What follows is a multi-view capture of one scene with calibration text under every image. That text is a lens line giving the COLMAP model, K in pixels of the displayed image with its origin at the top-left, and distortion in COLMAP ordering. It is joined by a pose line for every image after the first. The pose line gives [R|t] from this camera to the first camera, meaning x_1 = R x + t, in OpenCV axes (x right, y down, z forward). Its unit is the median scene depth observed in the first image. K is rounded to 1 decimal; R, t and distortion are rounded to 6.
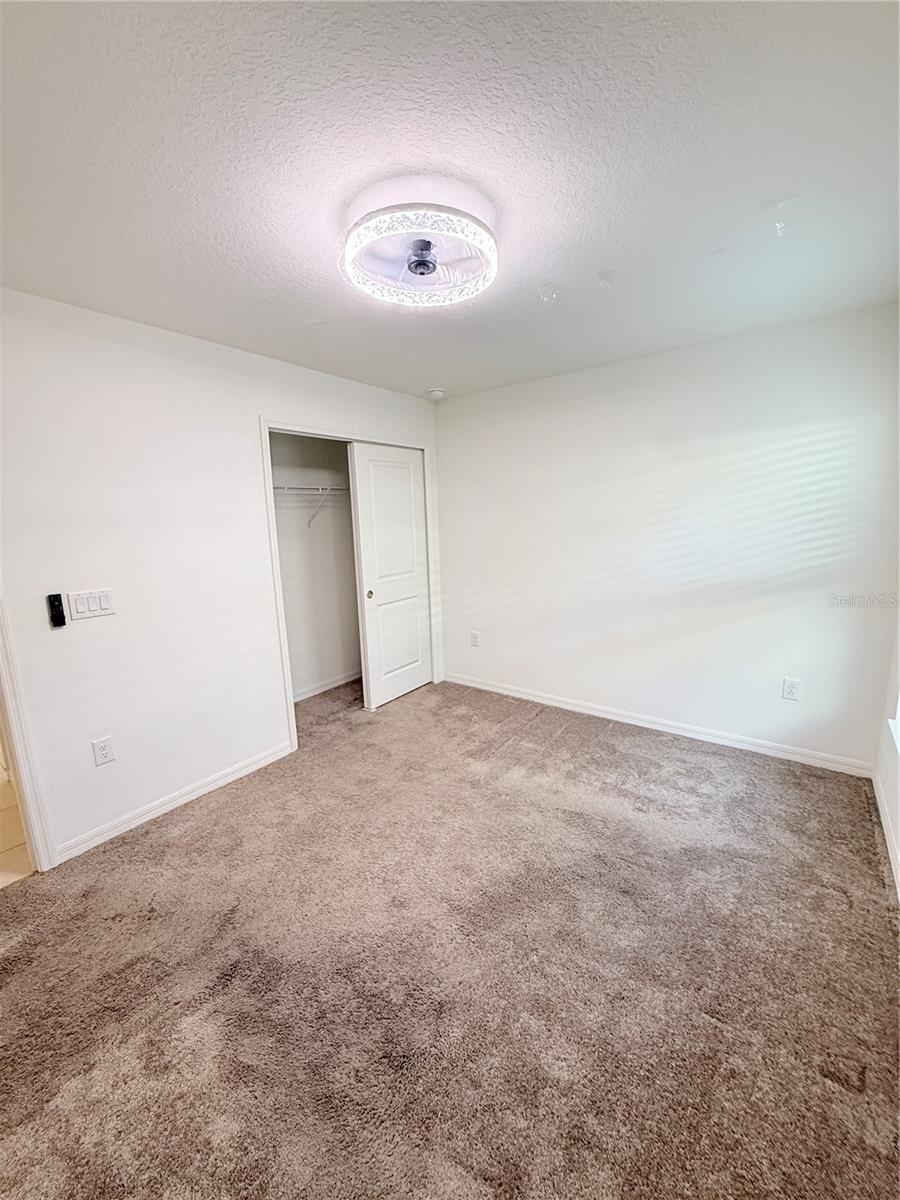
lens RADIAL K [[475.3, 0, 450.0], [0, 475.3, 600.0], [0, 0, 1]] dist [-0.011528, -0.000087]
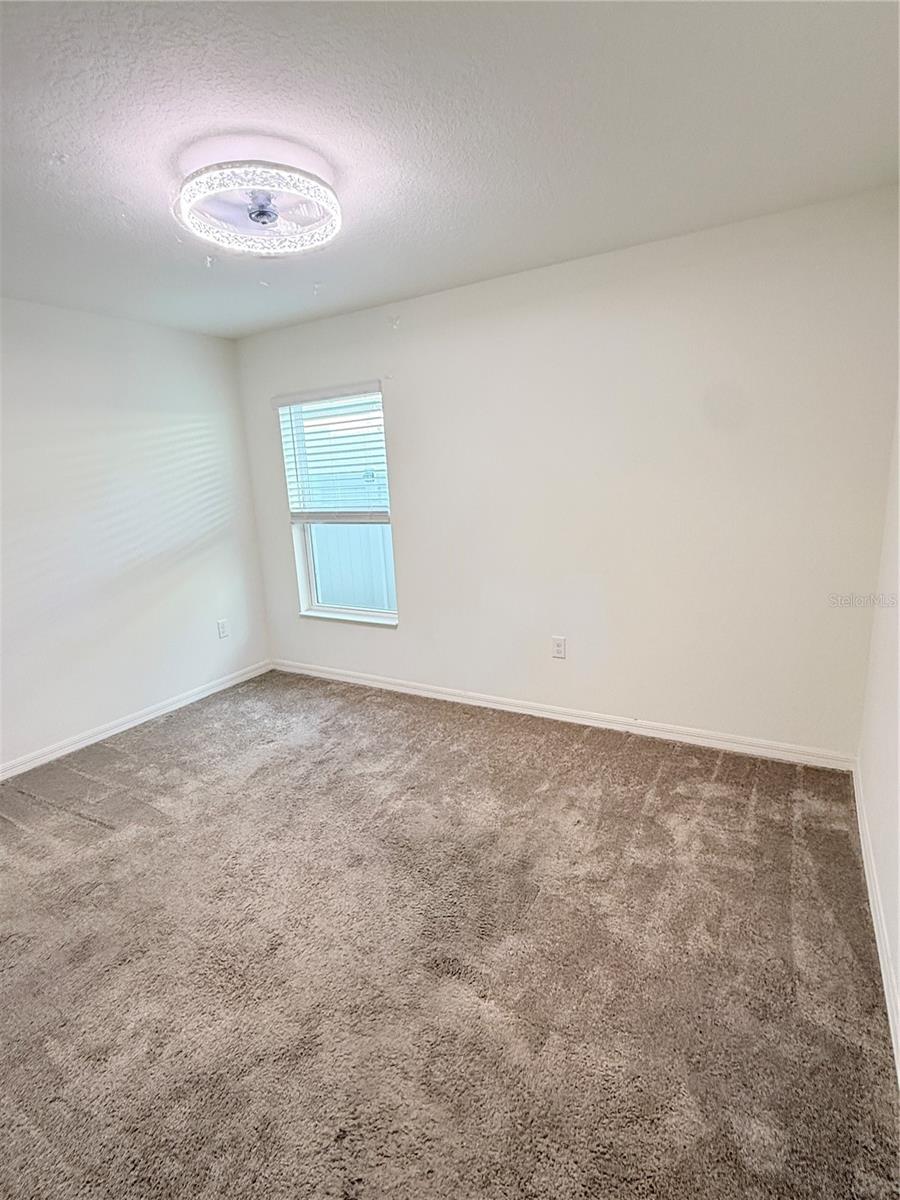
lens RADIAL K [[591.2, 0, 450.0], [0, 591.2, 600.0], [0, 0, 1]] dist [-0.034701, -0.000080]
pose [[-0.109365, -0.184640, 0.976702, -0.940357], [0.226308, 0.952166, 0.205342, -0.072328], [-0.967897, 0.243492, -0.062349, 0.574554]]
